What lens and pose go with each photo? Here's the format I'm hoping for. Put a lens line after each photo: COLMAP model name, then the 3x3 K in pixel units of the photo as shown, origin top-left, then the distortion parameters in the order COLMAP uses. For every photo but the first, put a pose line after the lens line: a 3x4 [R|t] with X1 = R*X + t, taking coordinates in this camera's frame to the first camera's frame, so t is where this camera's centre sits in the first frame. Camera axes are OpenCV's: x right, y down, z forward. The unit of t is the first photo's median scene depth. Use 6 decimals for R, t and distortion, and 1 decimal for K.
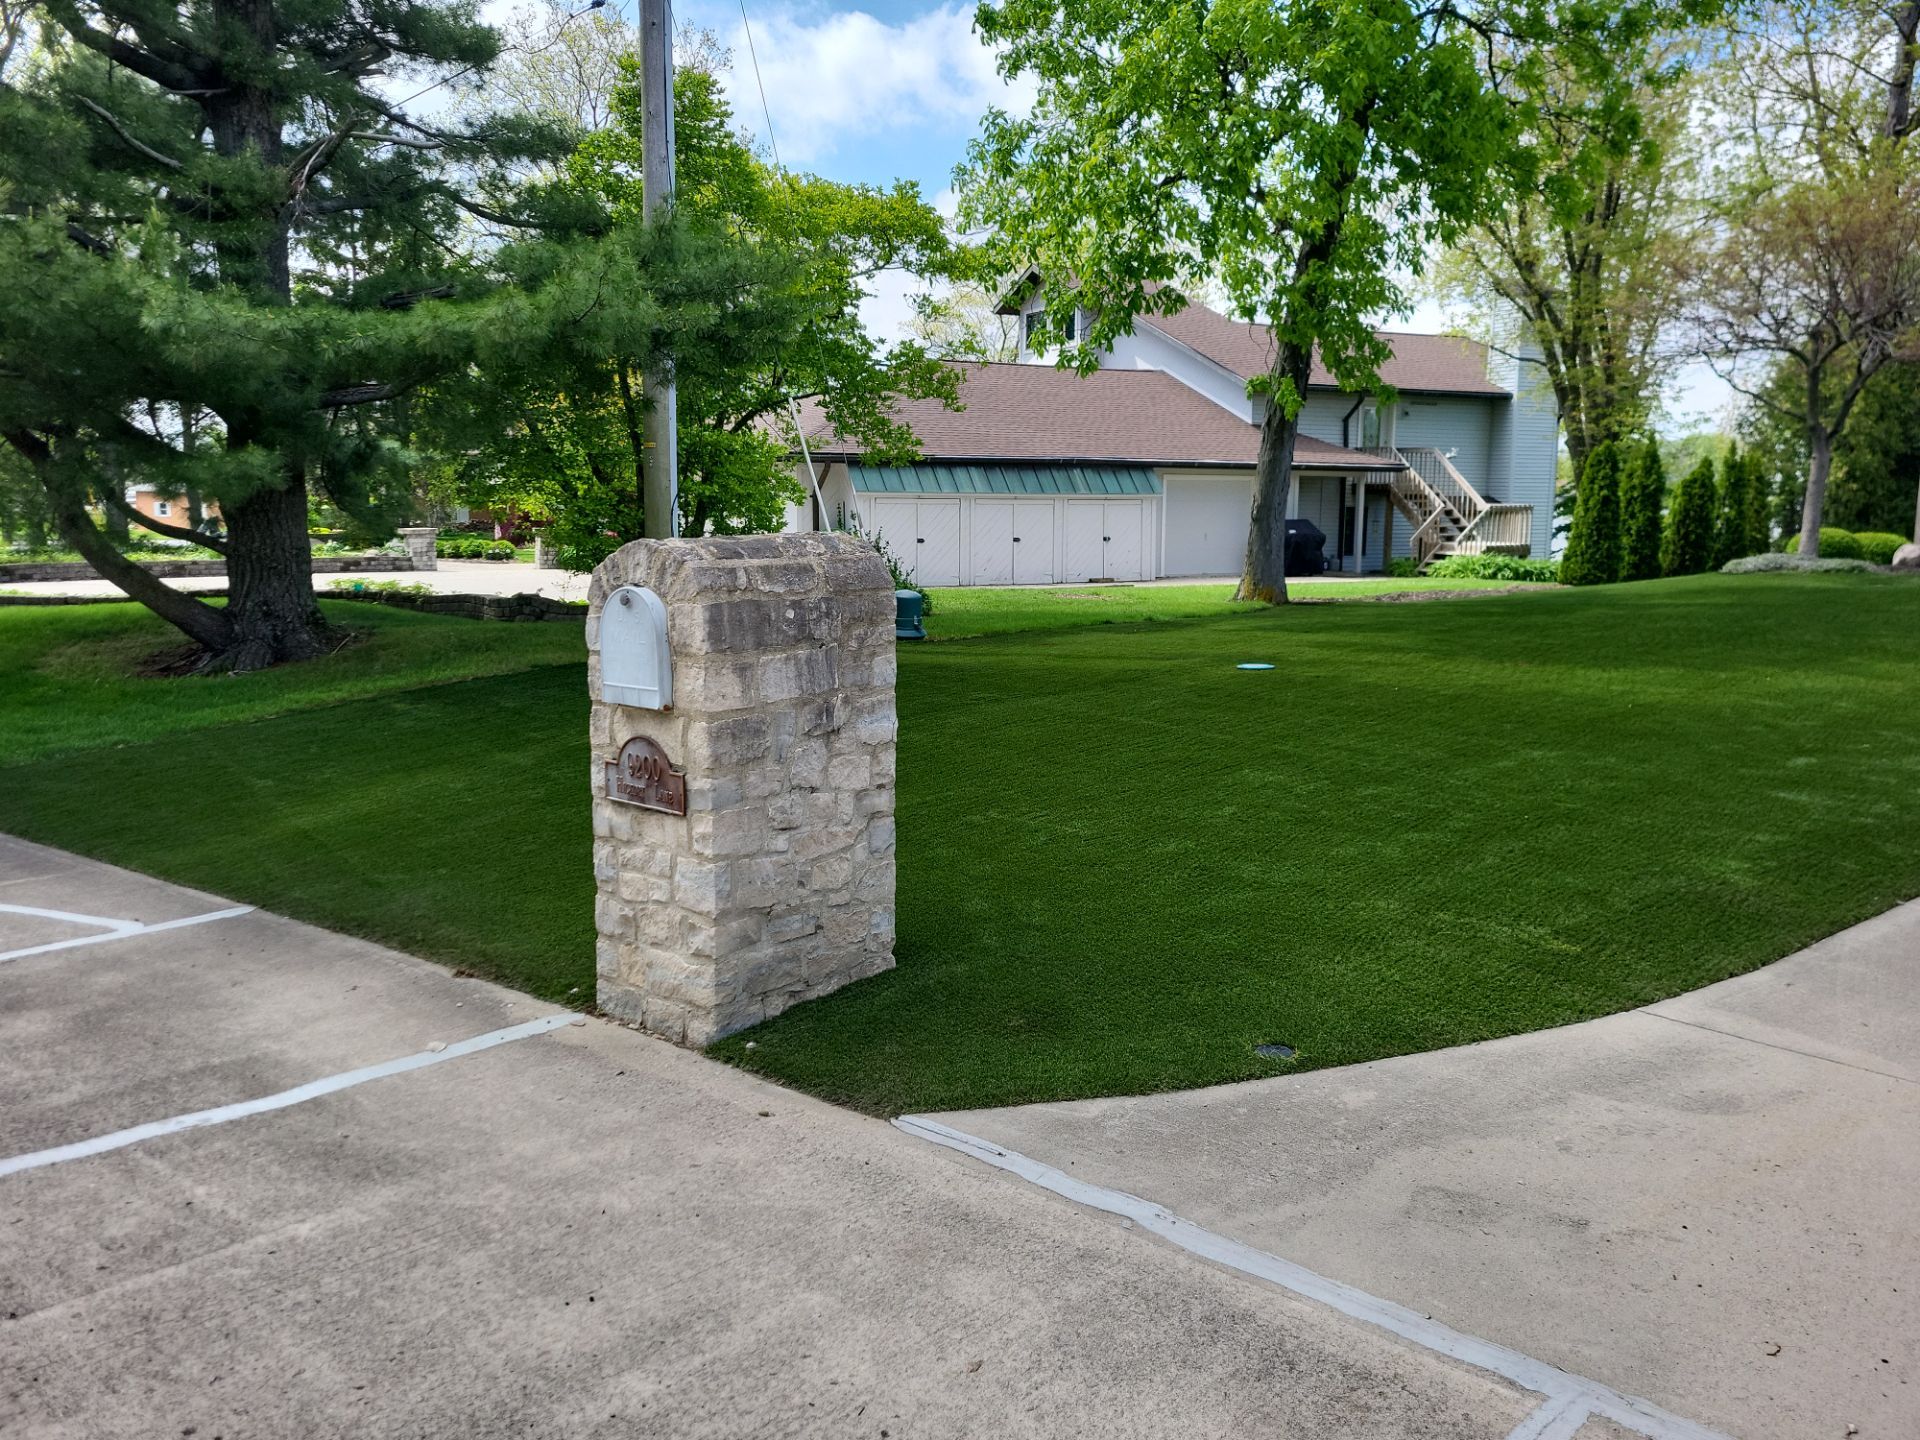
lens RADIAL K [[1553.5, 0, 960.0], [0, 1553.5, 720.0], [0, 0, 1]] dist [0.110997, -0.060817]
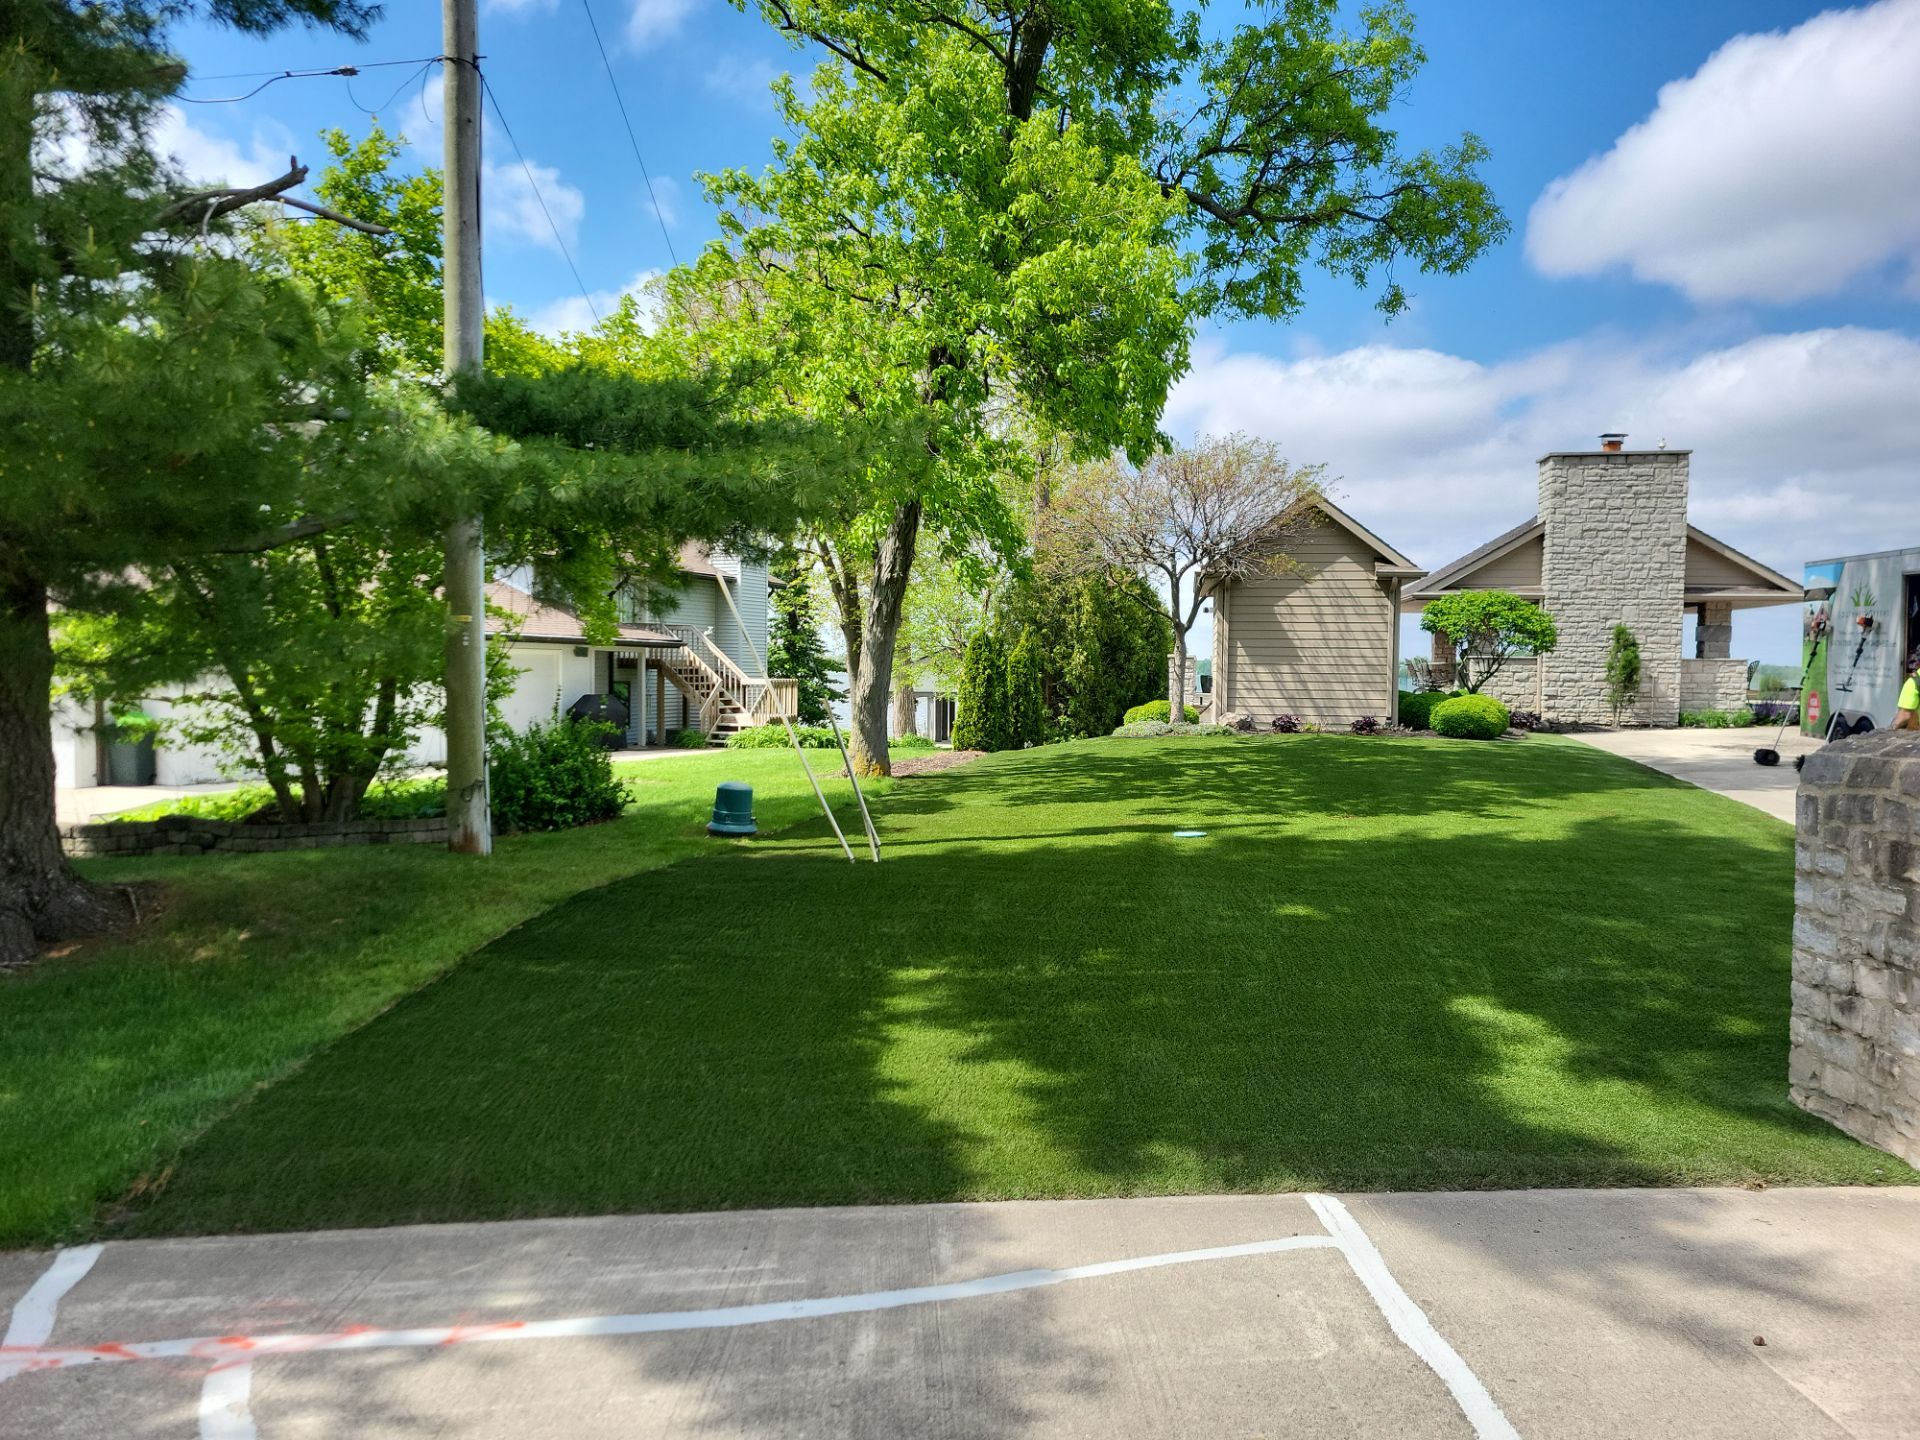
lens RADIAL K [[1553.5, 0, 960.0], [0, 1553.5, 720.0], [0, 0, 1]] dist [0.110997, -0.060817]
pose [[0.761063, -0.023964, 0.648235, -0.358262], [0.091730, 0.993251, -0.070977, -0.028701], [-0.642160, 0.113481, 0.758125, 0.146399]]
